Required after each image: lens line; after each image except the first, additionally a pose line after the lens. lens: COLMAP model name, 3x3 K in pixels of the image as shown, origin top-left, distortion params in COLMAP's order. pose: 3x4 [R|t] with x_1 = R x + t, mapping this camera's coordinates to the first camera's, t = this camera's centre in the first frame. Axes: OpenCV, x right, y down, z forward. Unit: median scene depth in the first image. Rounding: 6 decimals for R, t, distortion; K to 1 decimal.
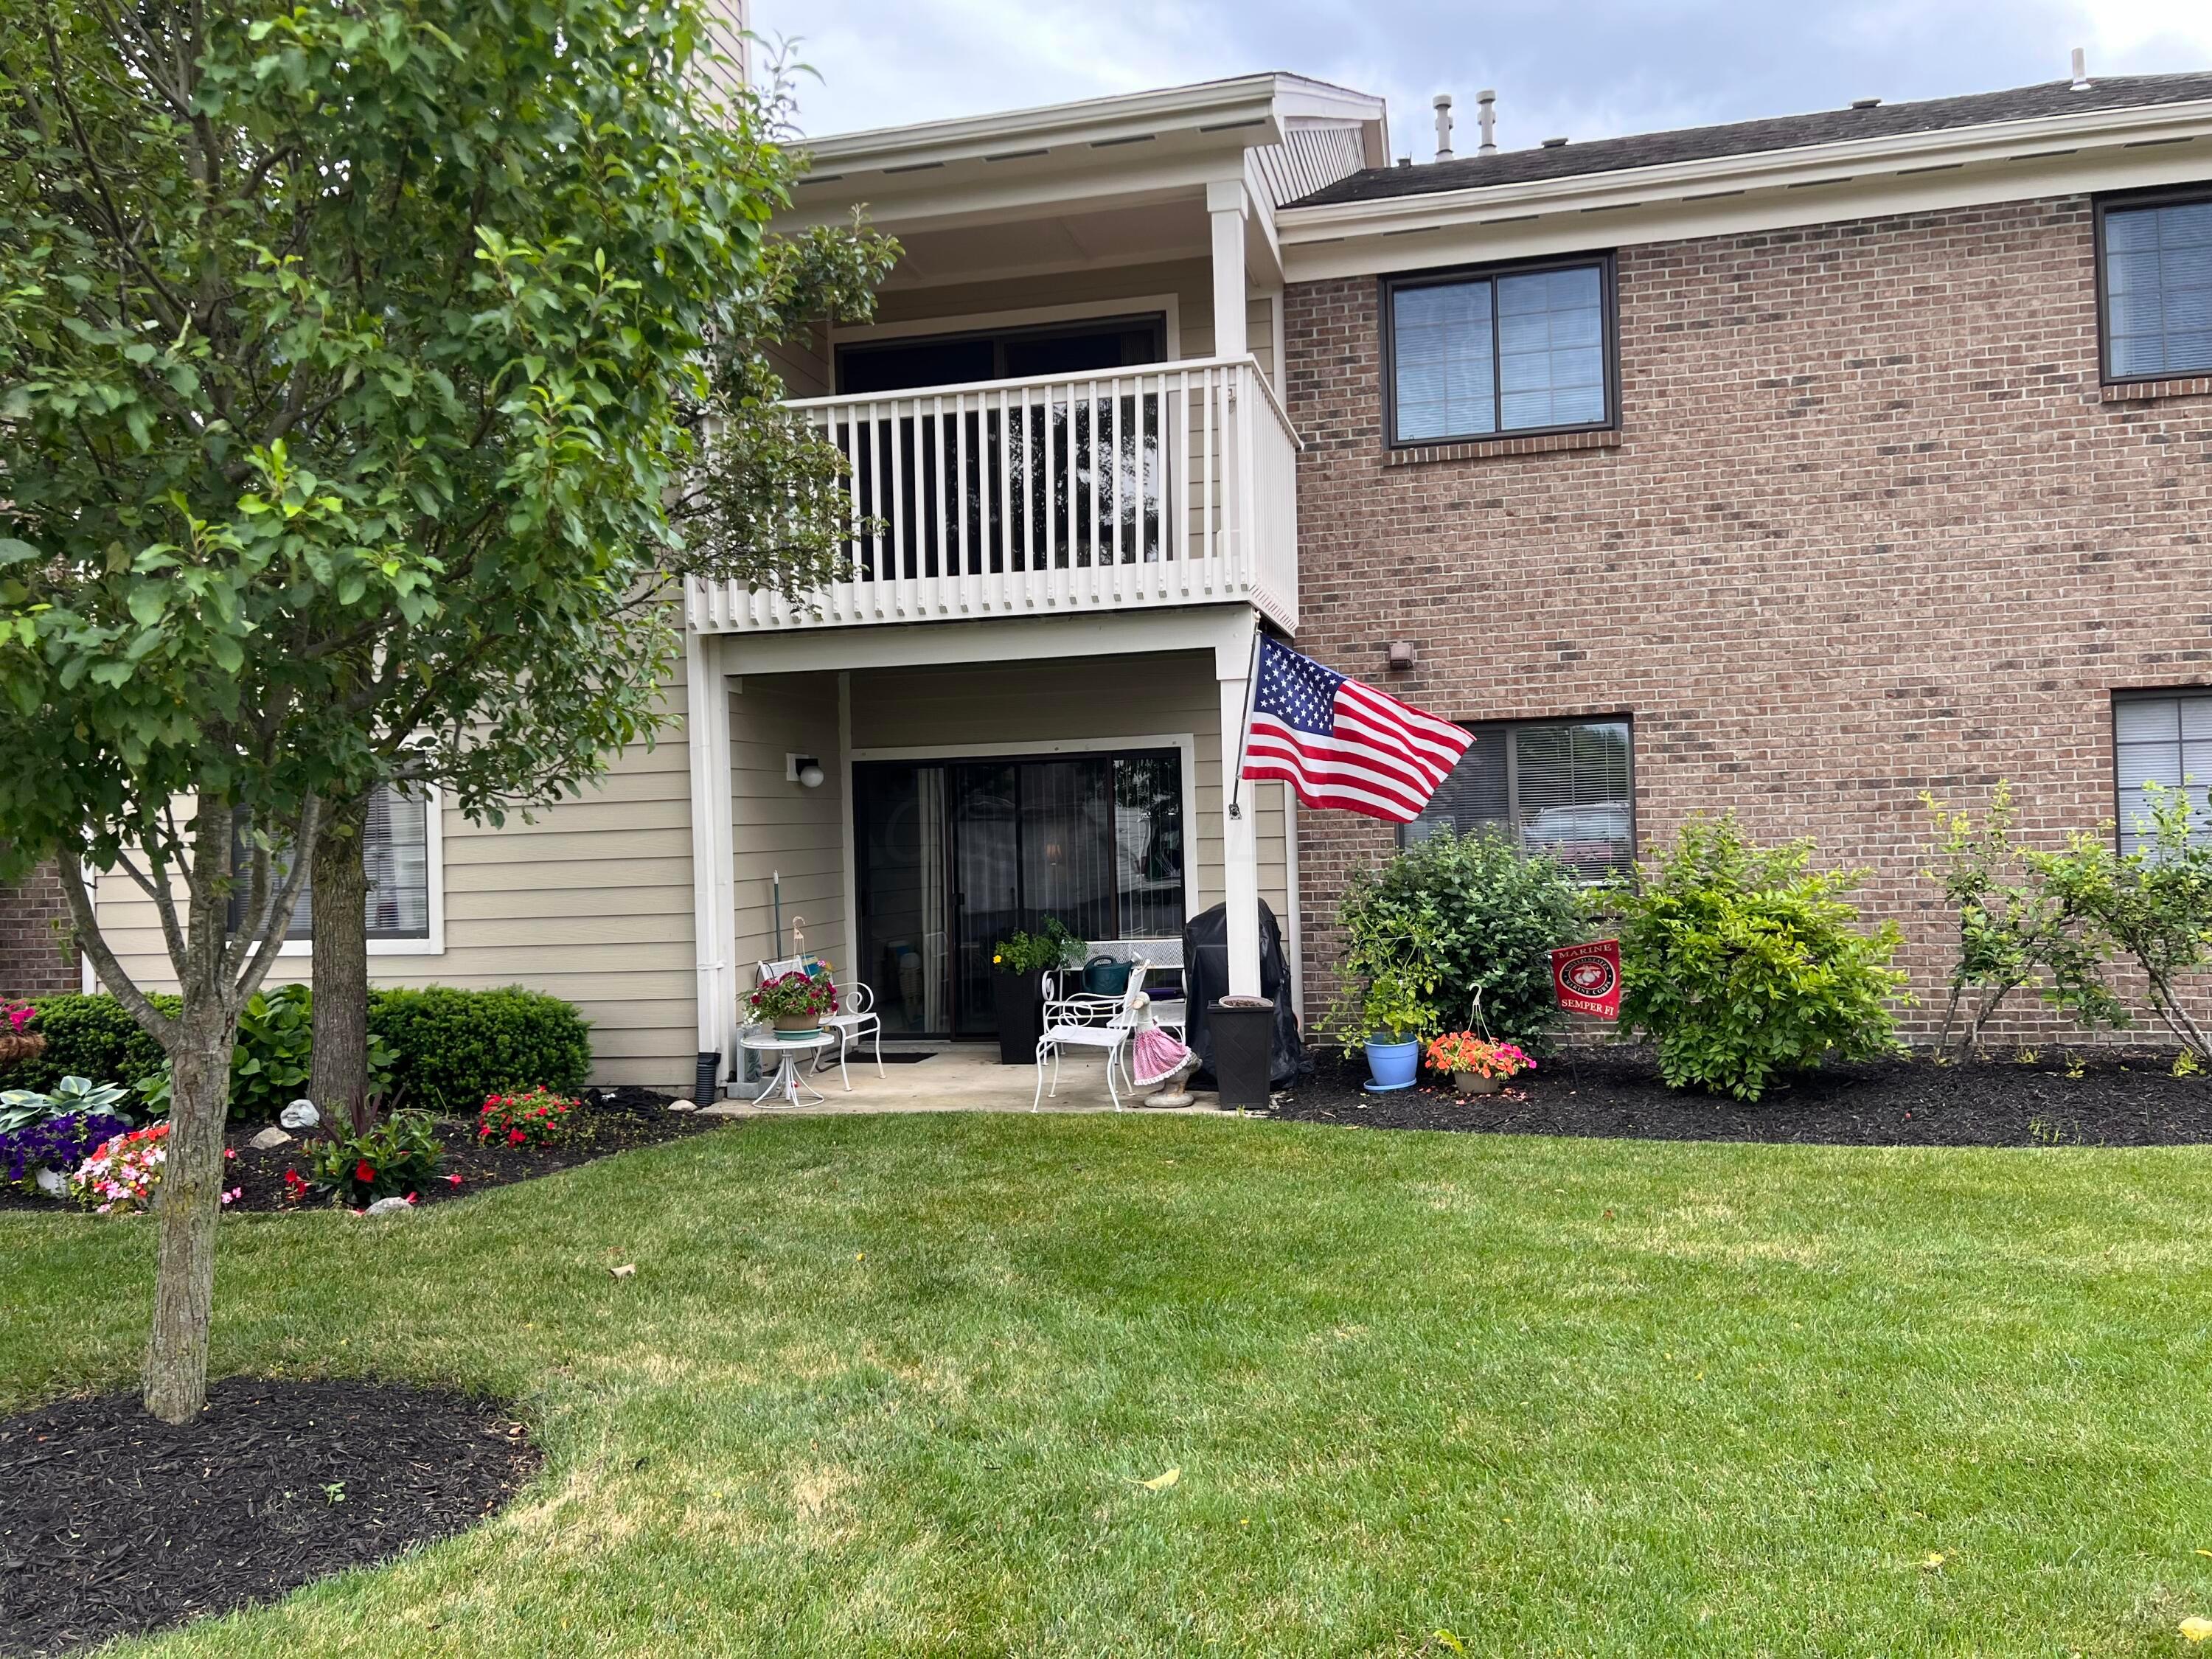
lens RADIAL K [[1629.6, 0, 1106.0], [0, 1629.6, 829.5], [0, 0, 1]] dist [0.063757, -0.065939]
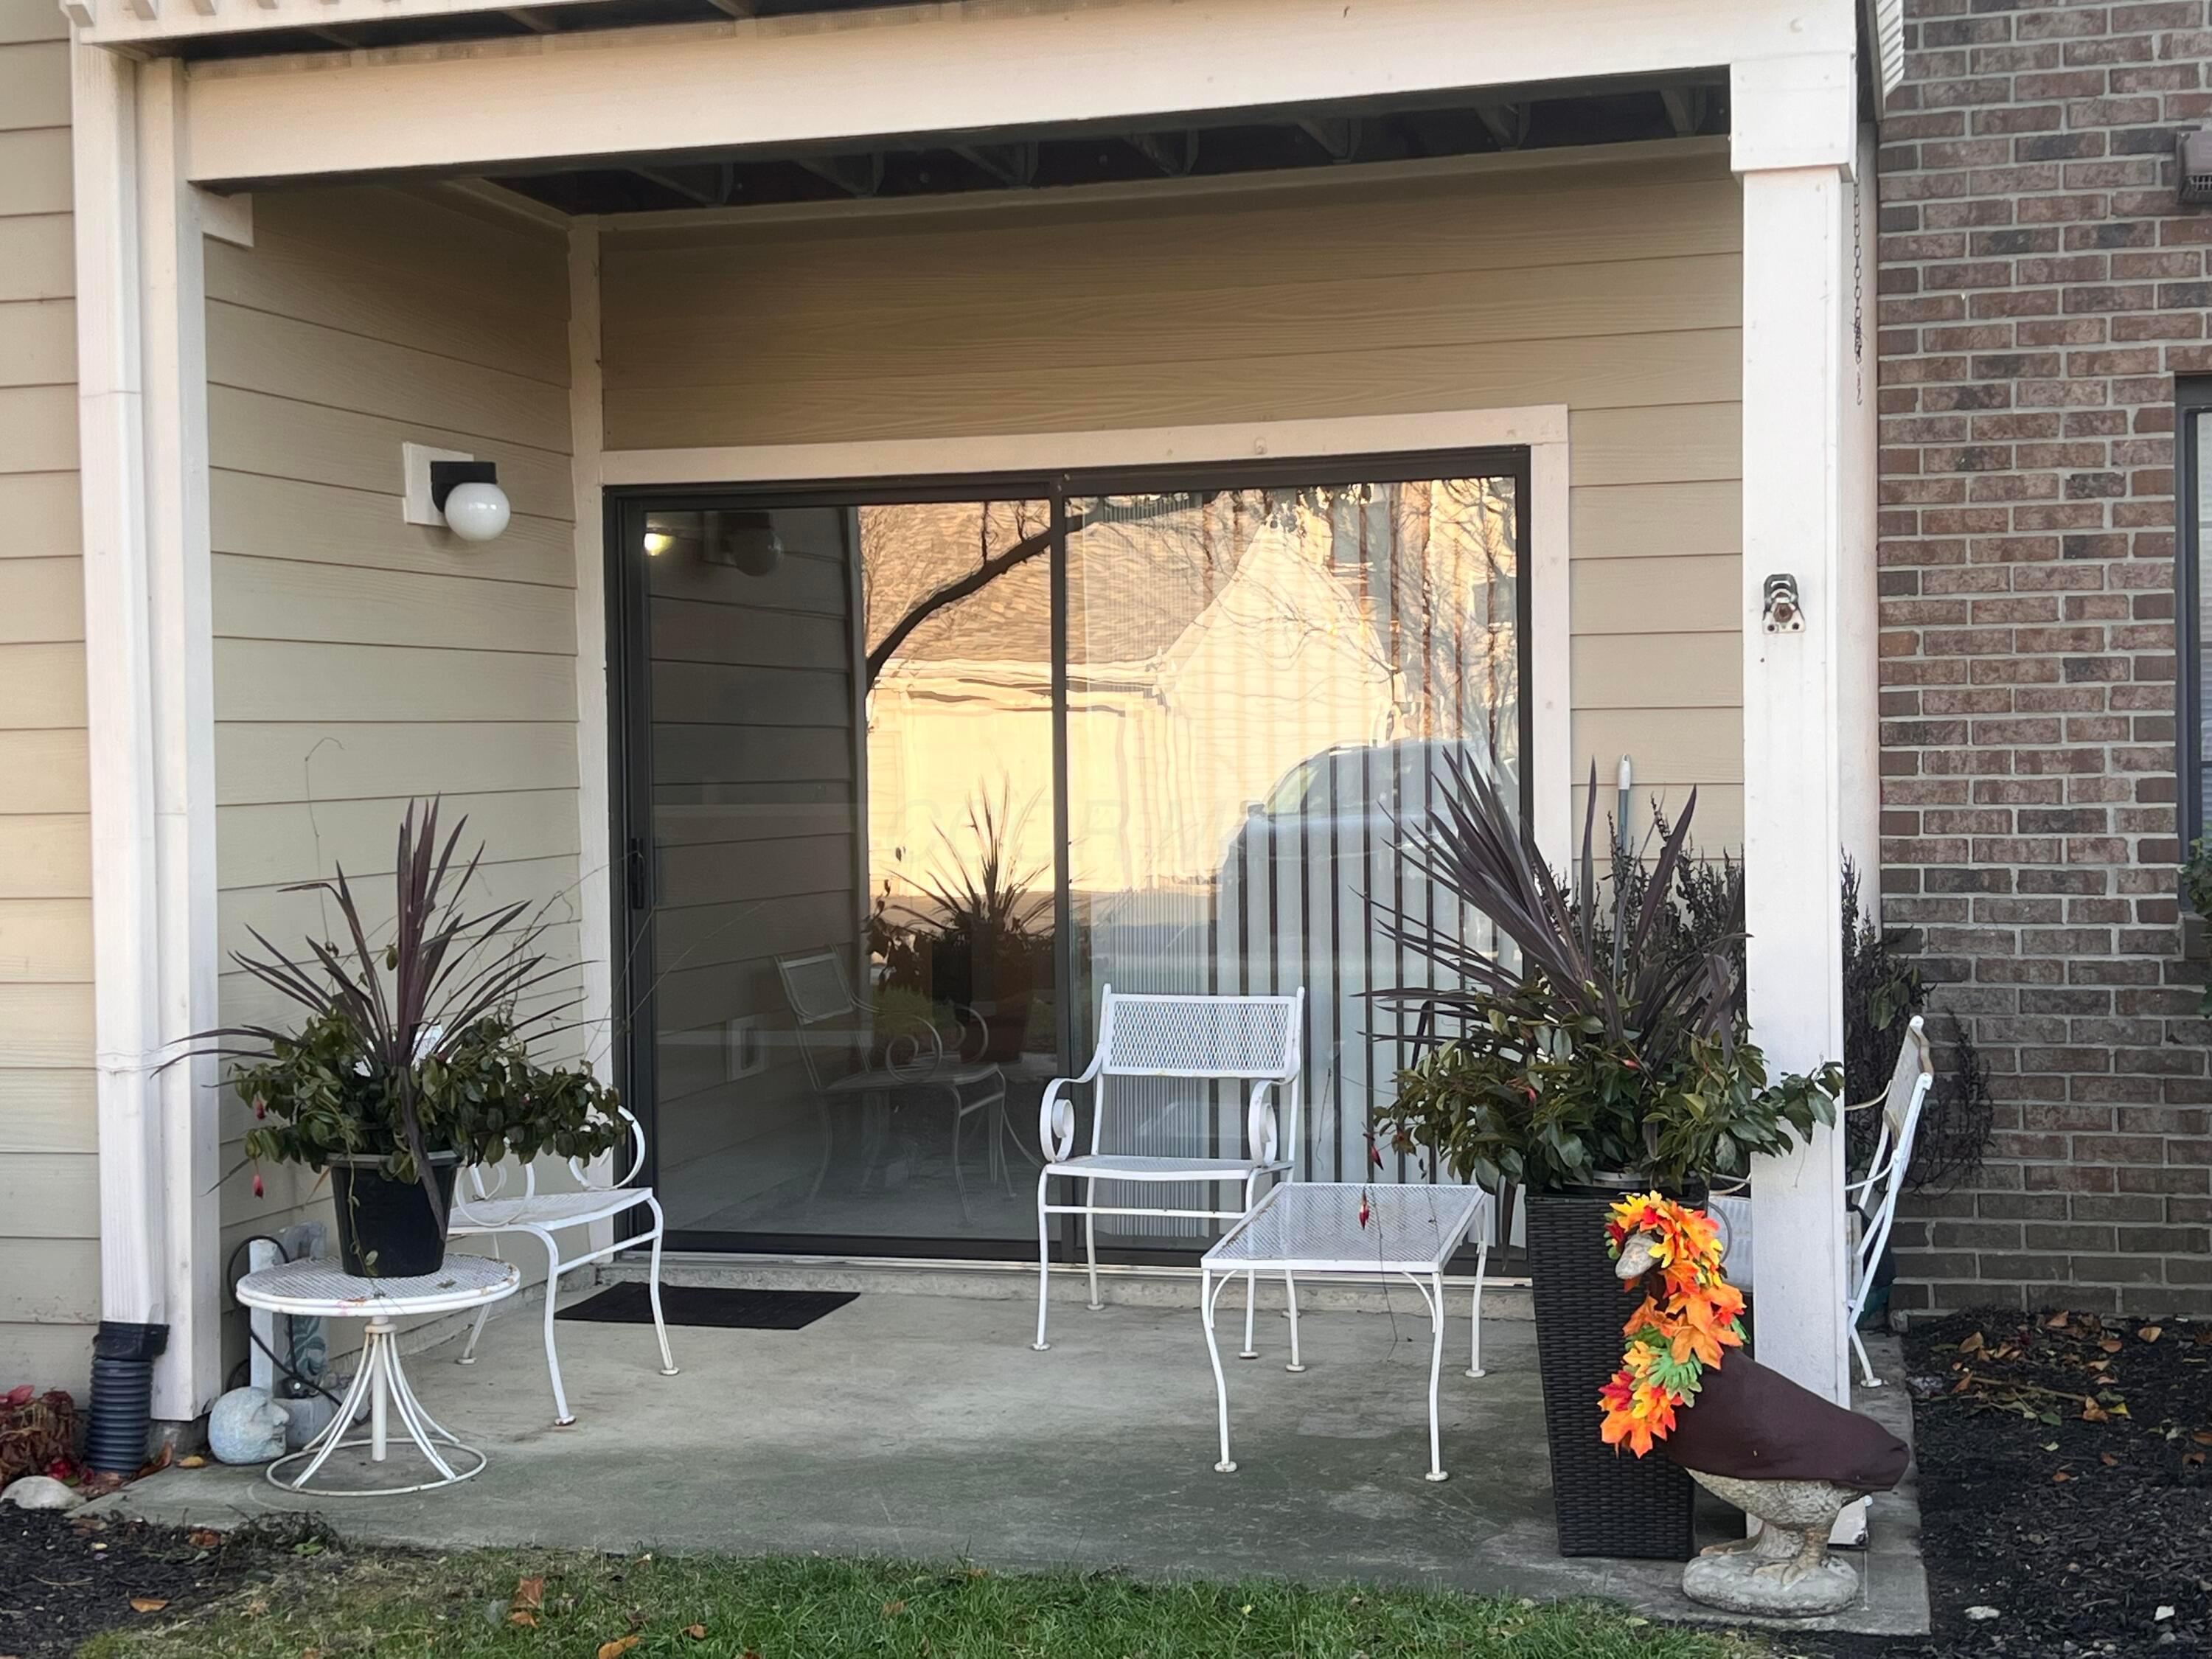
lens RADIAL K [[2990.5, 0, 1073.7], [0, 2990.5, 824.0], [0, 0, 1]] dist [0.124702, -0.303473]
pose [[0.999235, 0.016023, -0.035684, -0.029082], [-0.014889, 0.999383, 0.031821, 0.012239], [0.036172, -0.031265, 0.998856, 0.370752]]
